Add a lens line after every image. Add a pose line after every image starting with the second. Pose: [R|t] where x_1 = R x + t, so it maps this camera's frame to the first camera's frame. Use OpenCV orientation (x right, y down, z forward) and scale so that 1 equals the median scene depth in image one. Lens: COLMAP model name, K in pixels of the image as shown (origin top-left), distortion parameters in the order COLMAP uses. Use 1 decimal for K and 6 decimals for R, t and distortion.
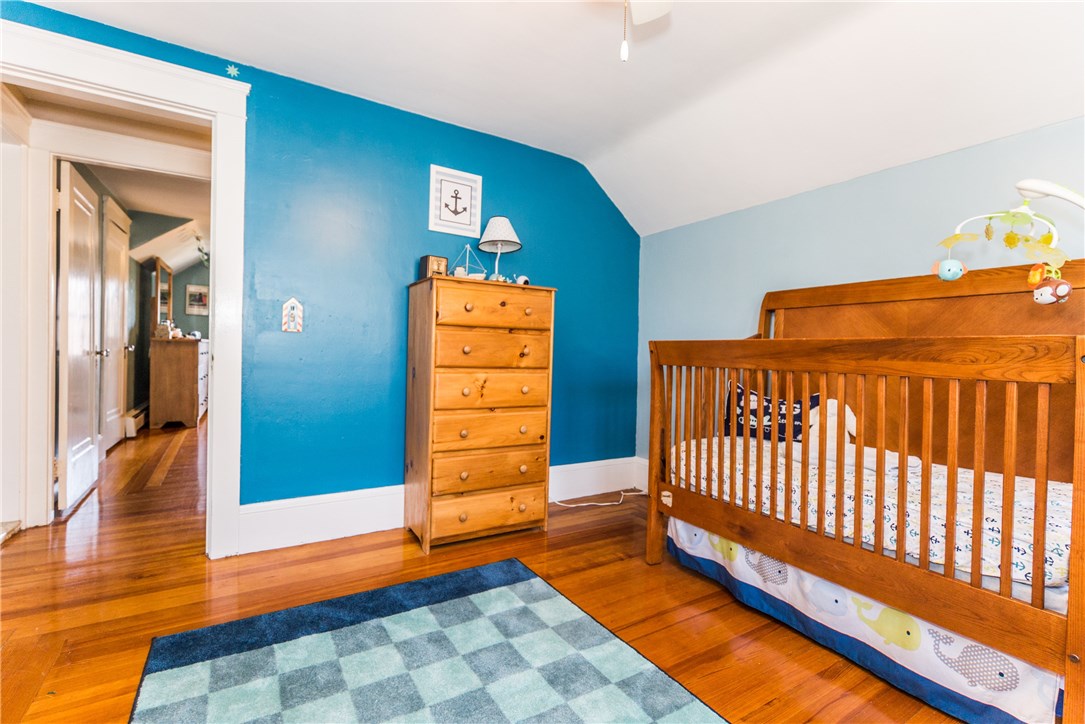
lens RADIAL K [[486.2, 0, 547.0], [0, 486.2, 357.9], [0, 0, 1]] dist [-0.000158, 0.000892]
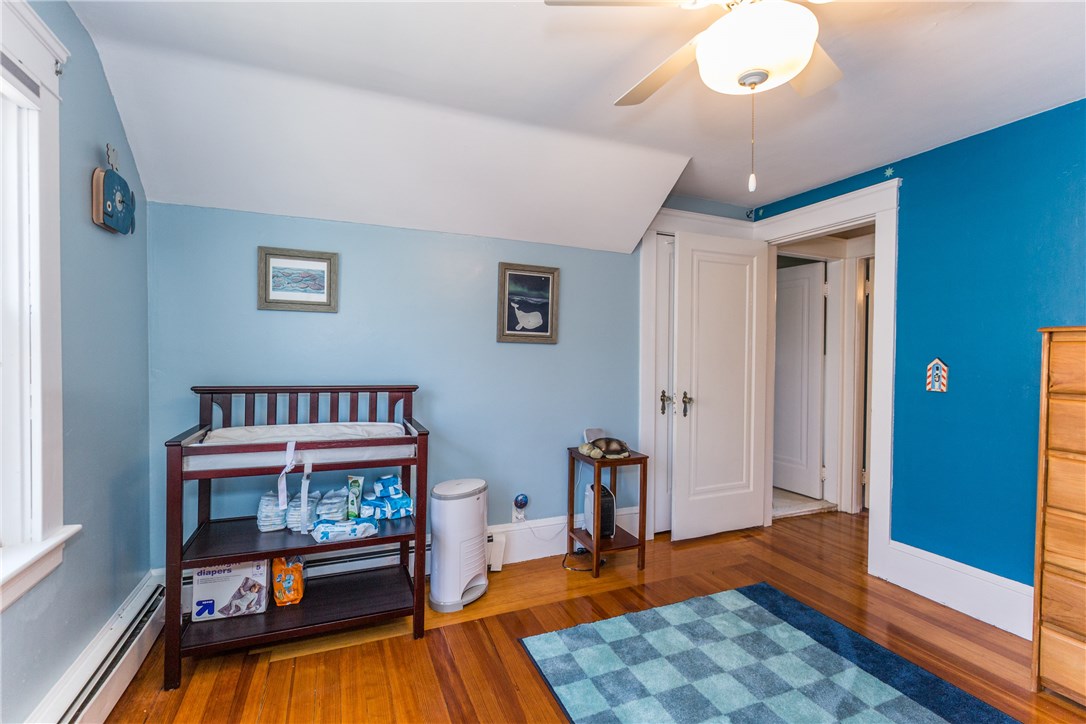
lens RADIAL K [[486.7, 0, 541.9], [0, 486.7, 358.6], [0, 0, 1]] dist [-0.000158, 0.000892]
pose [[-0.148828, -0.015358, -0.988744, 0.815913], [-0.029136, 0.999513, -0.011139, -0.114929], [0.988434, 0.027151, -0.149203, 0.428333]]
